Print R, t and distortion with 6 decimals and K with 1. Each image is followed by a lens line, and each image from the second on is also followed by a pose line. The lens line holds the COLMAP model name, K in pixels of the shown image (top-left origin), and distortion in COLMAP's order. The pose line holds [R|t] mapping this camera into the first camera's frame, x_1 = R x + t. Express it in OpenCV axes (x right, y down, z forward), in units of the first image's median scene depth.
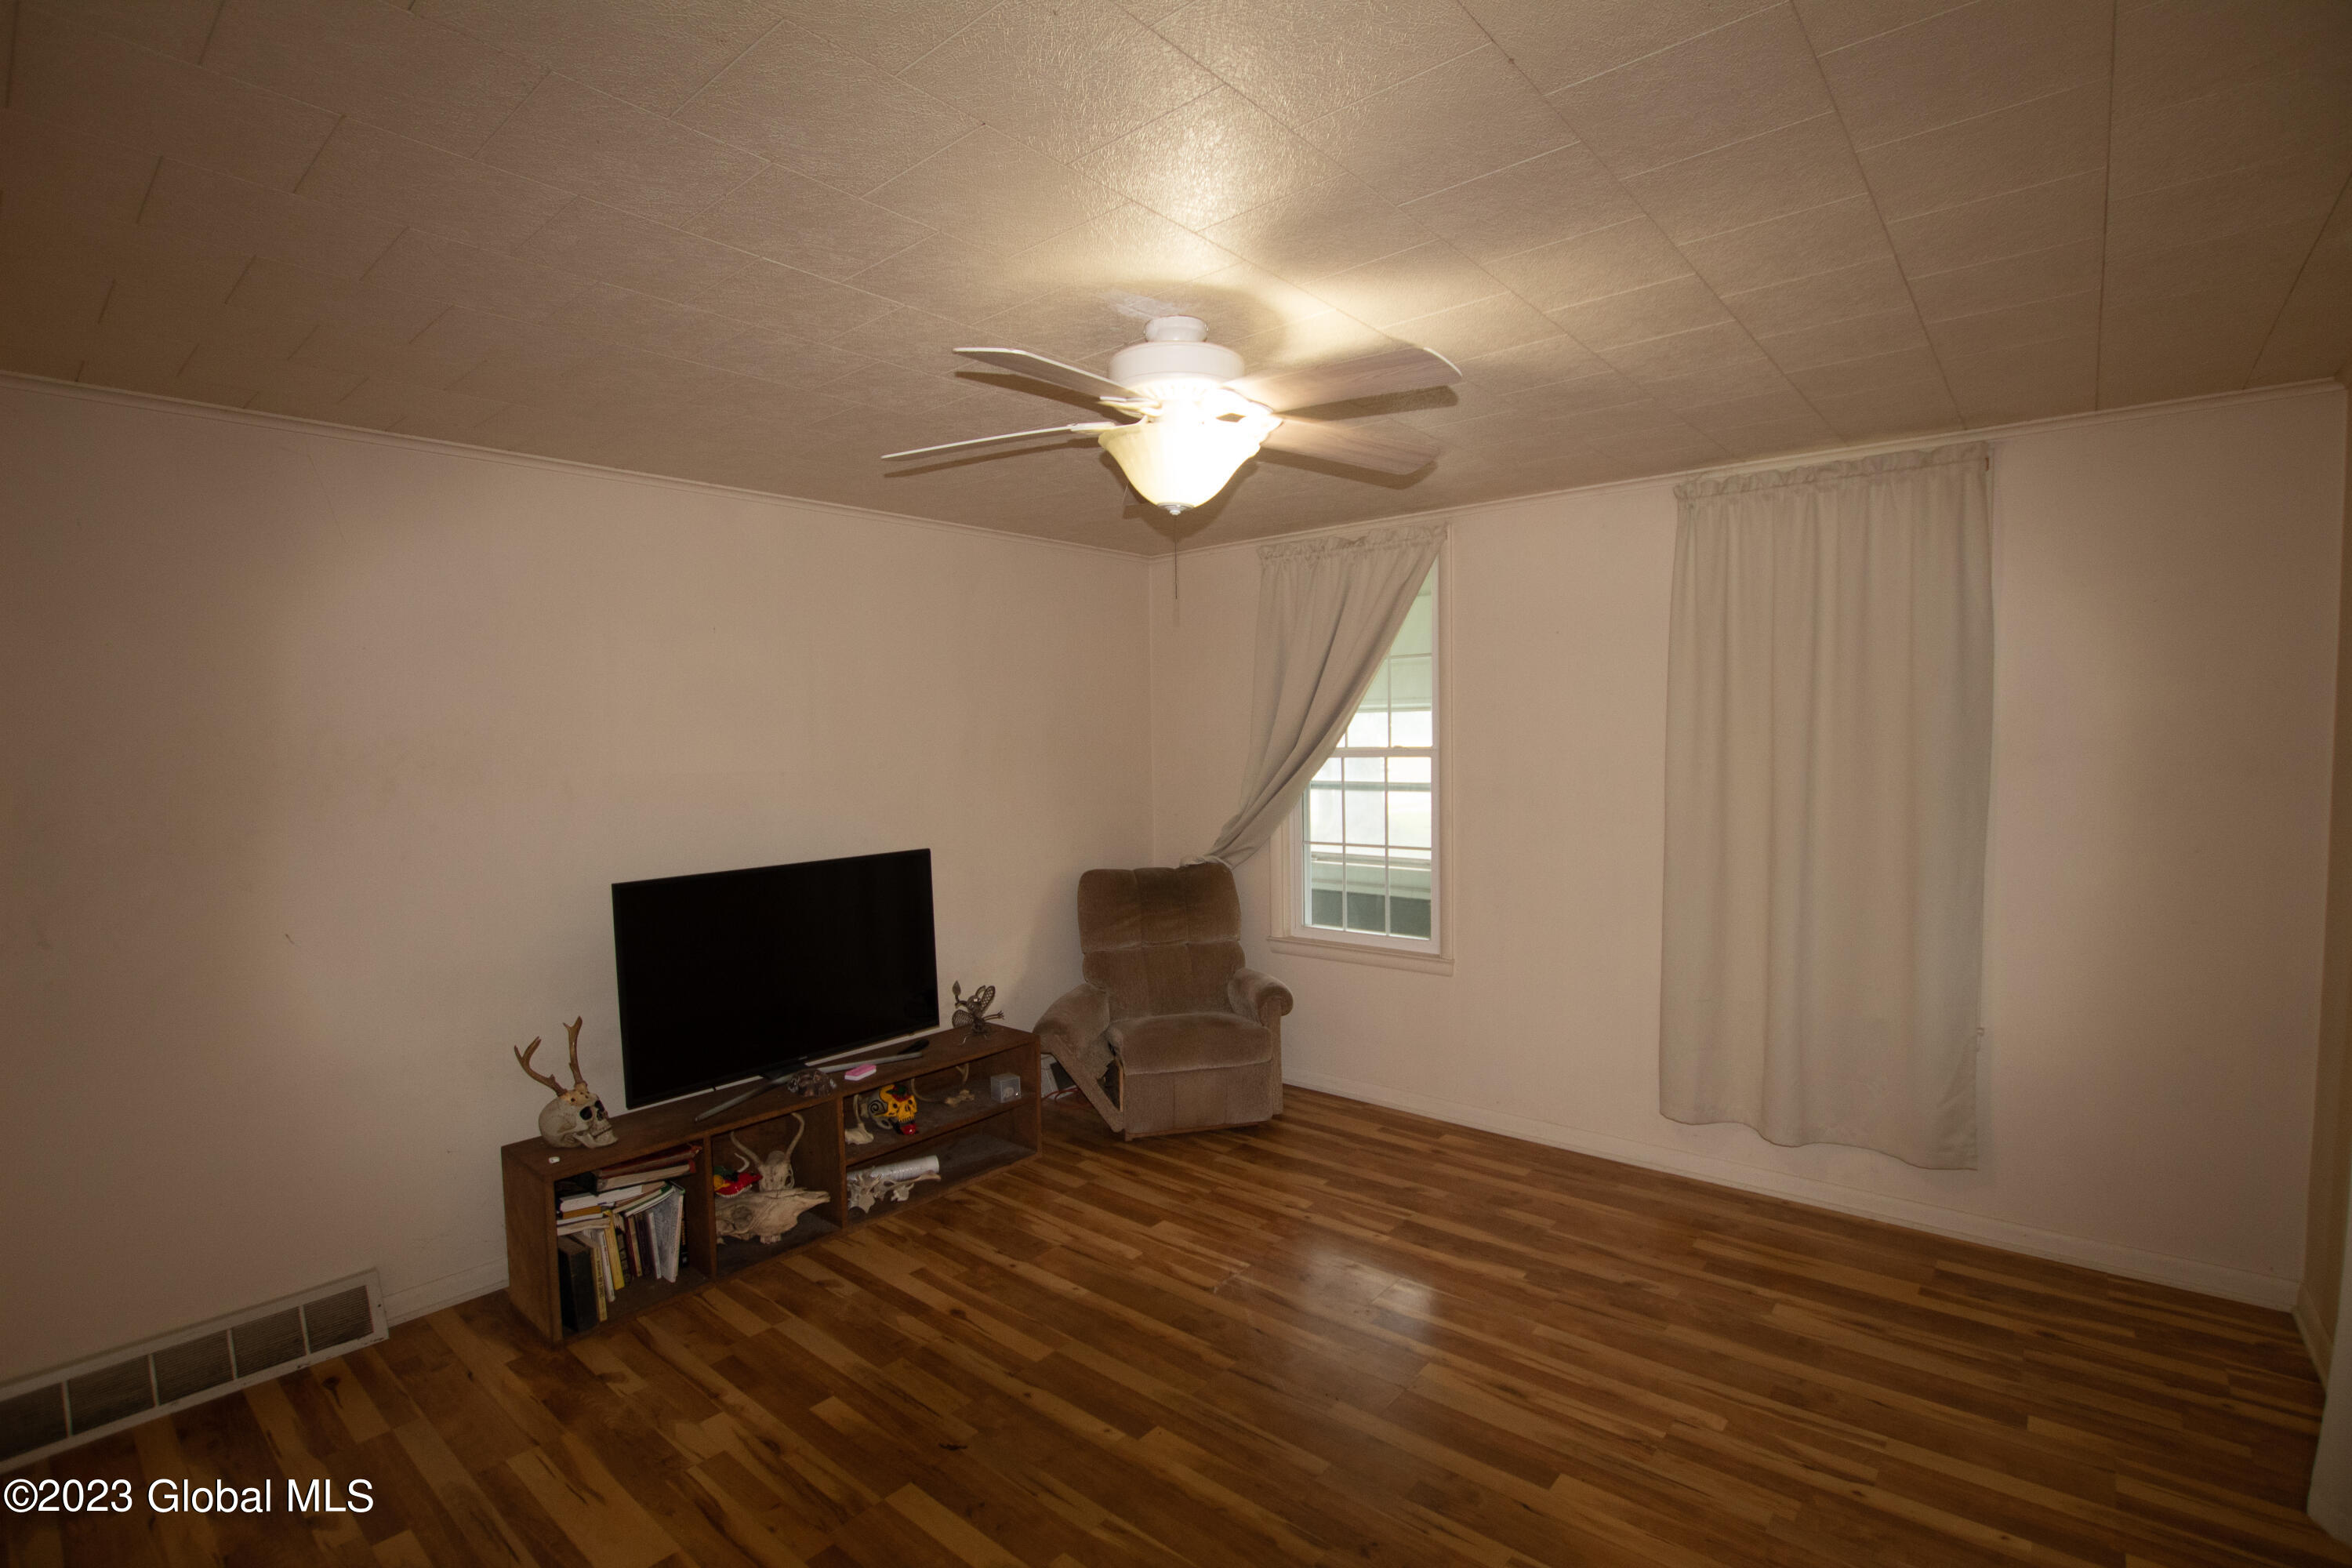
lens RADIAL K [[1093.5, 0, 1176.0], [0, 1093.5, 784.0], [0, 0, 1]] dist [-0.026697, 0.000545]
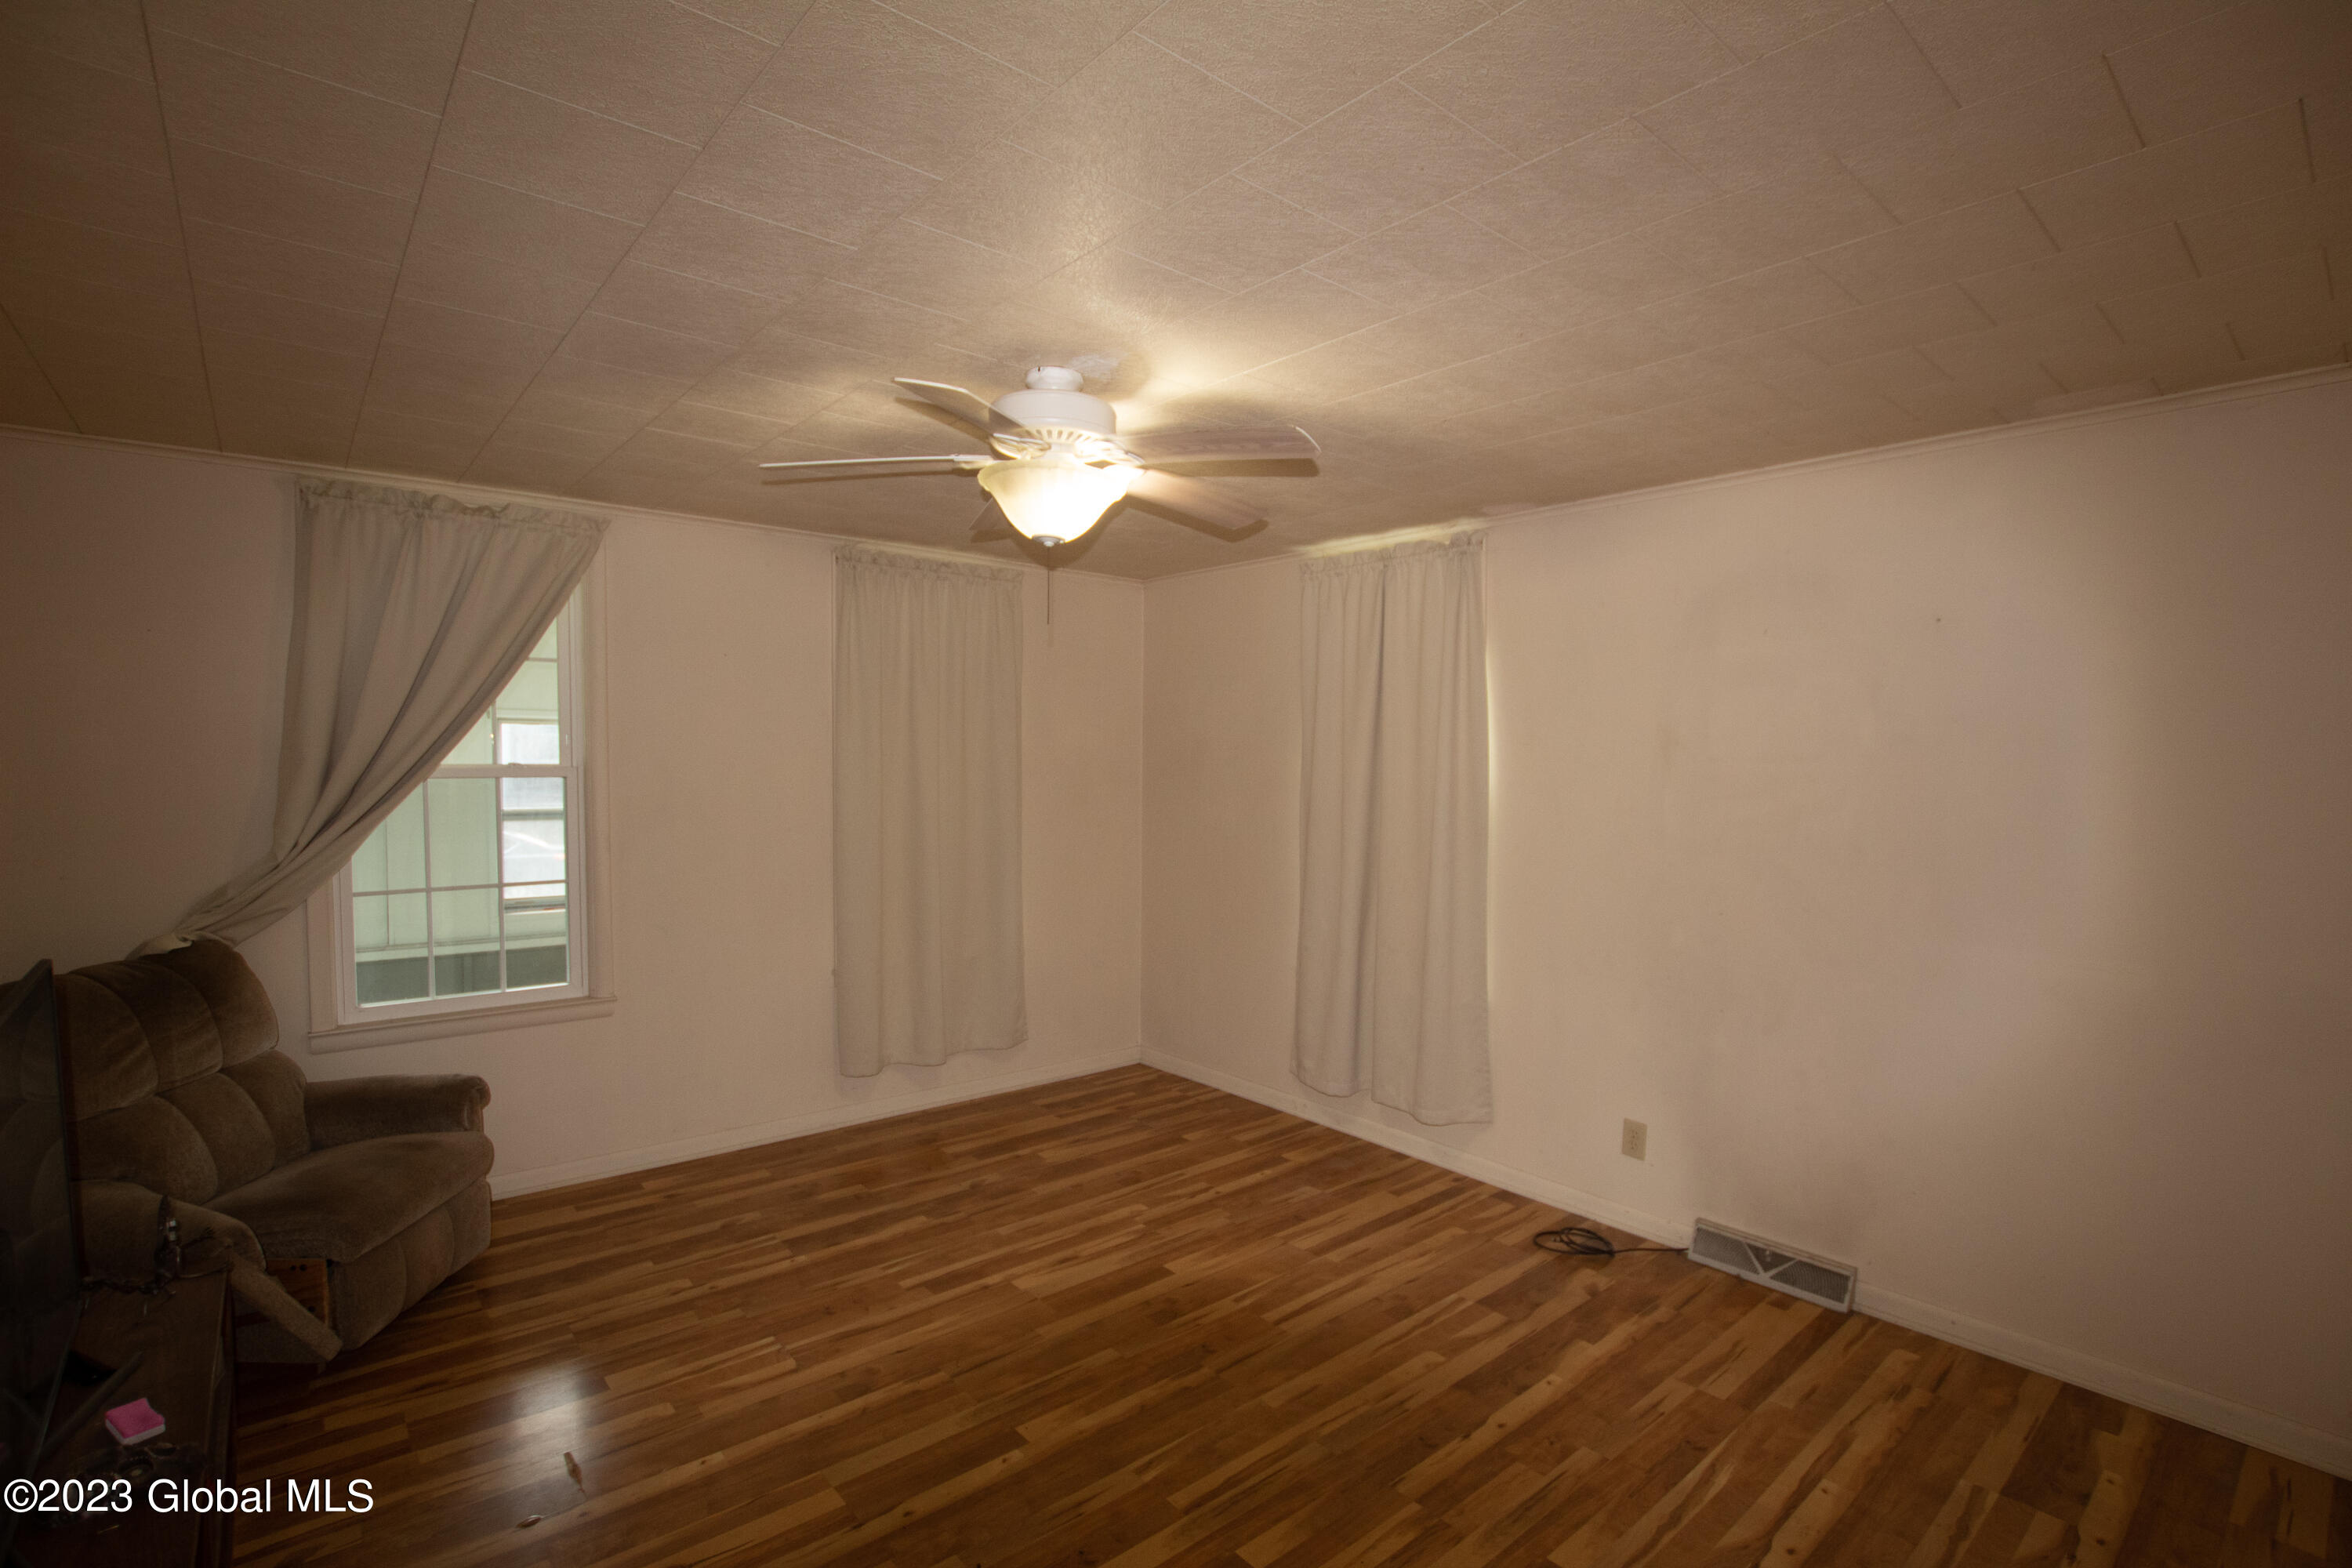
lens RADIAL K [[1083.0, 0, 1179.8], [0, 1083.0, 800.6], [0, 0, 1]] dist [-0.029409, 0.000391]
pose [[0.159790, -0.021969, 0.986907, -0.740655], [0.029627, 0.999409, 0.017450, -0.008011], [-0.986706, 0.026451, 0.160346, 0.509265]]
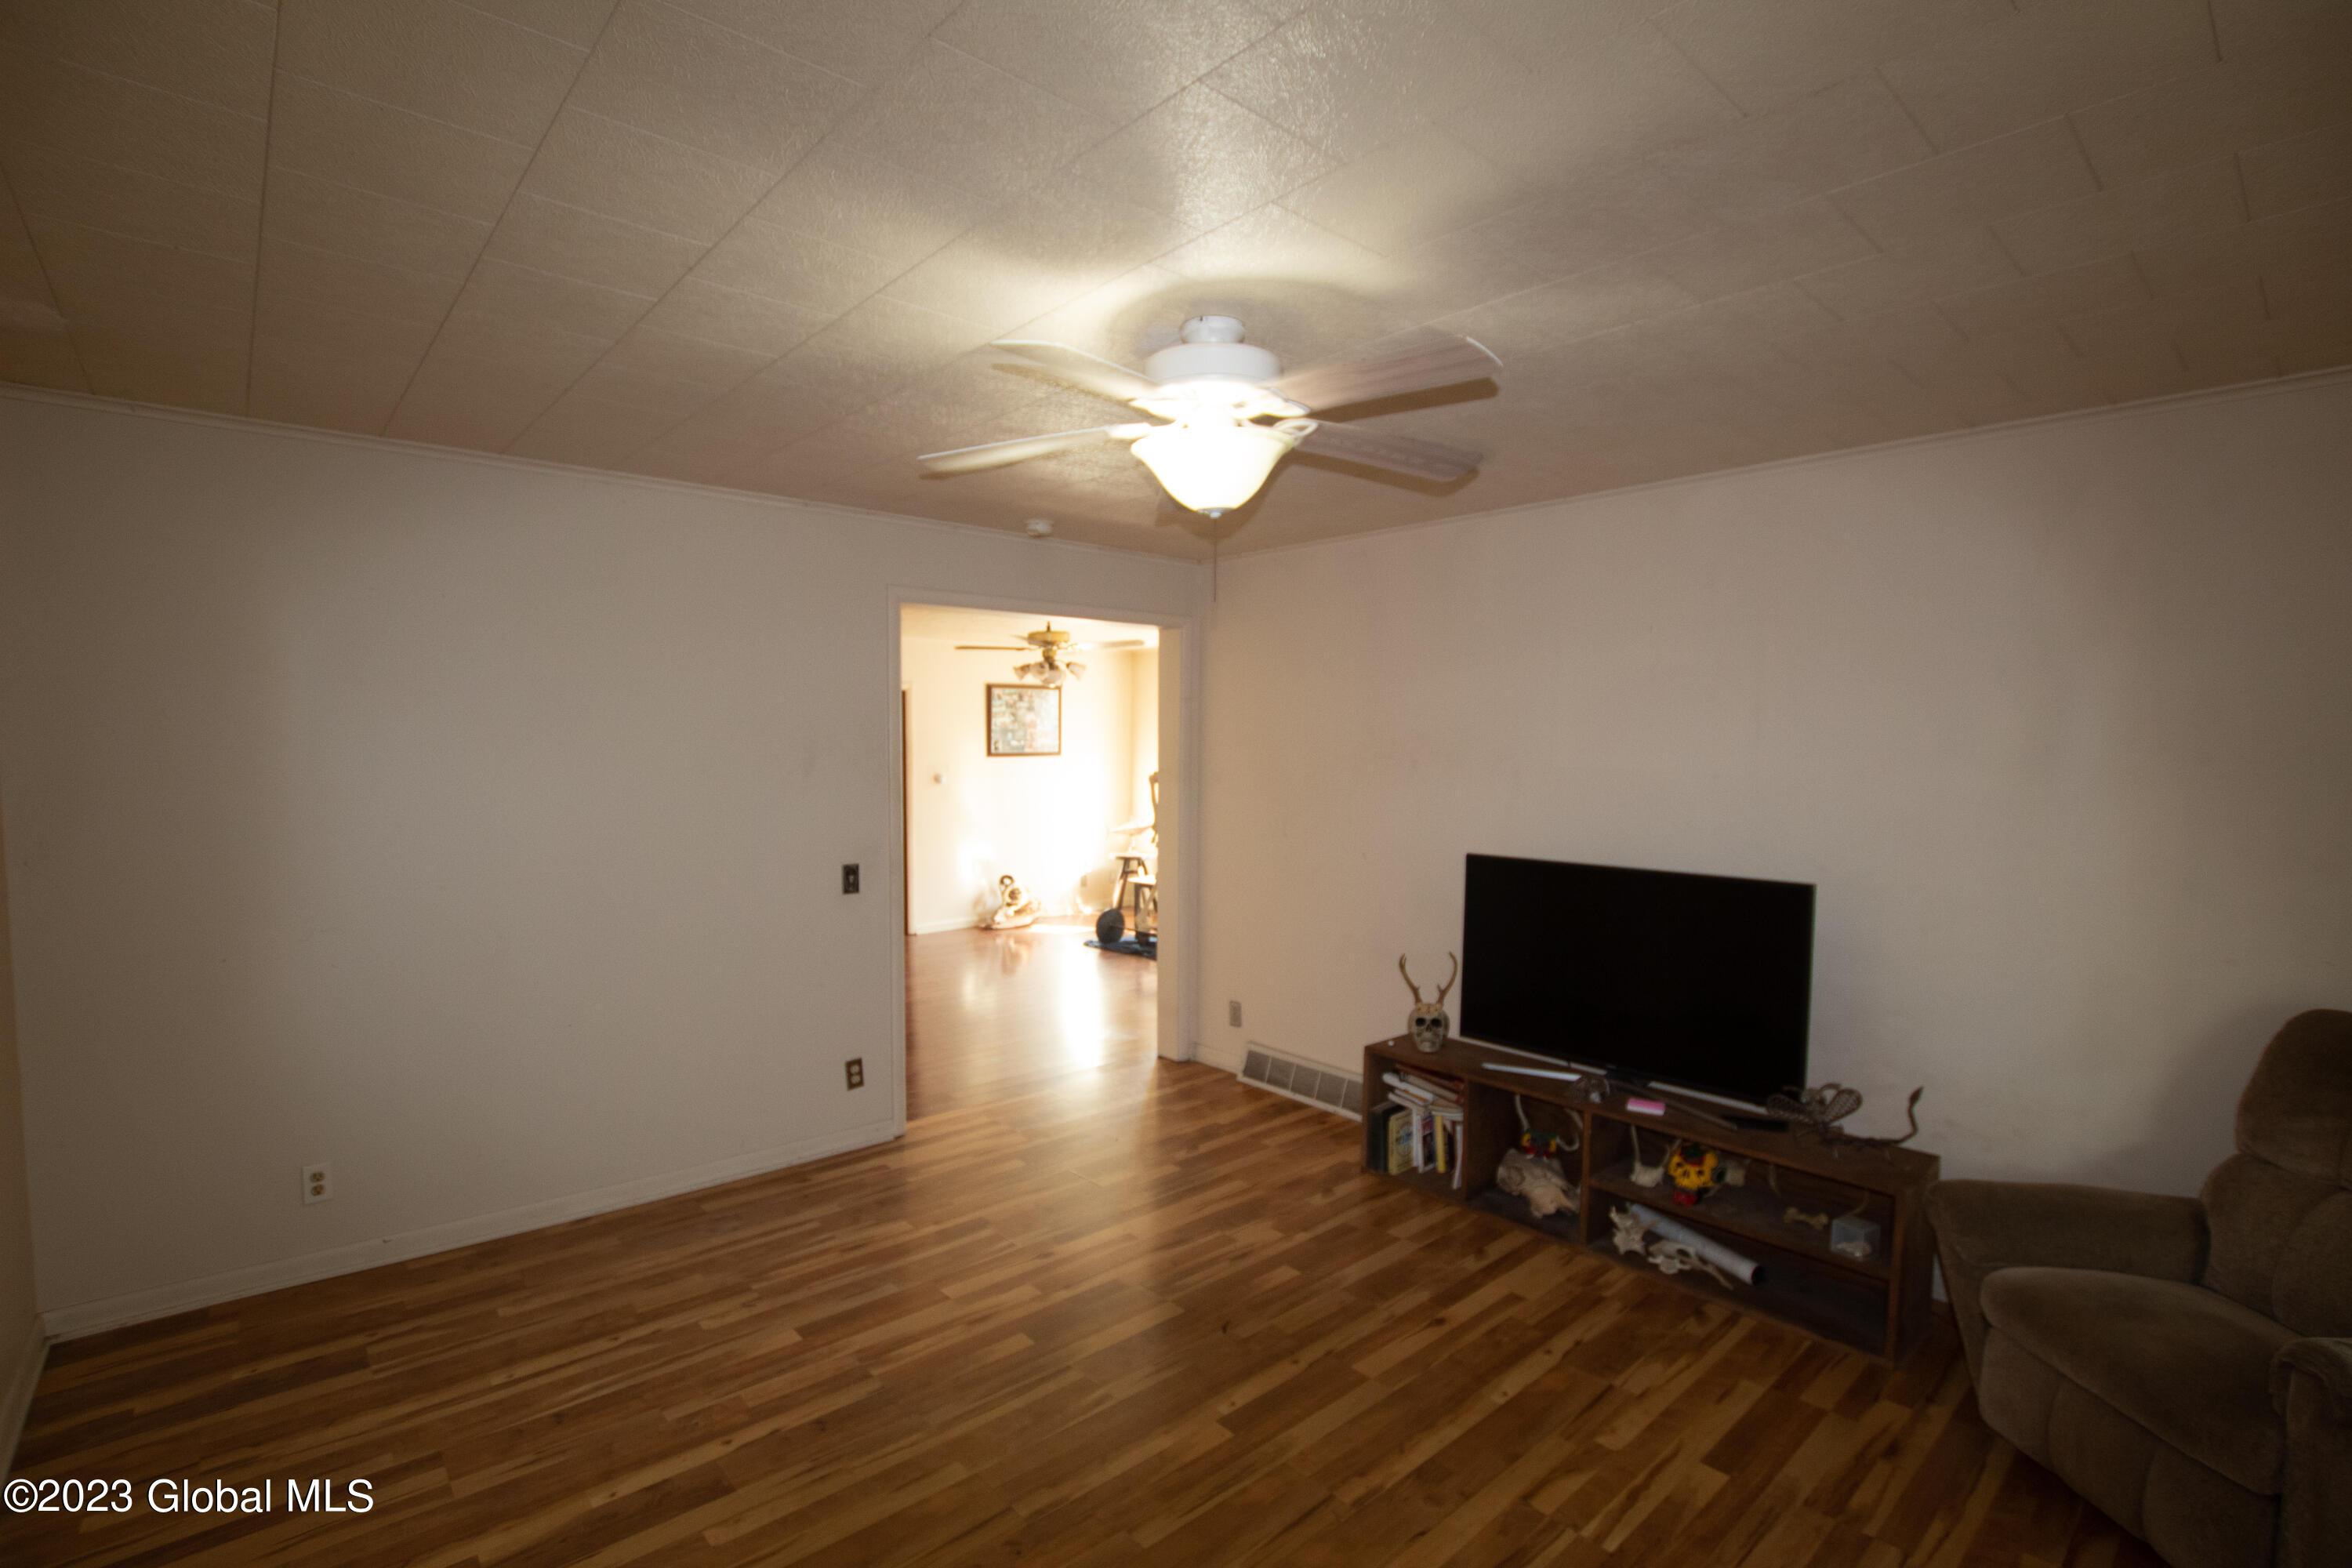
lens RADIAL K [[1083.0, 0, 1179.8], [0, 1083.0, 800.6], [0, 0, 1]] dist [-0.029409, 0.000391]
pose [[-0.133155, 0.072790, -0.988419, 0.700883], [-0.043825, 0.995891, 0.079244, -0.048736], [0.990126, 0.053869, -0.129418, 0.795909]]
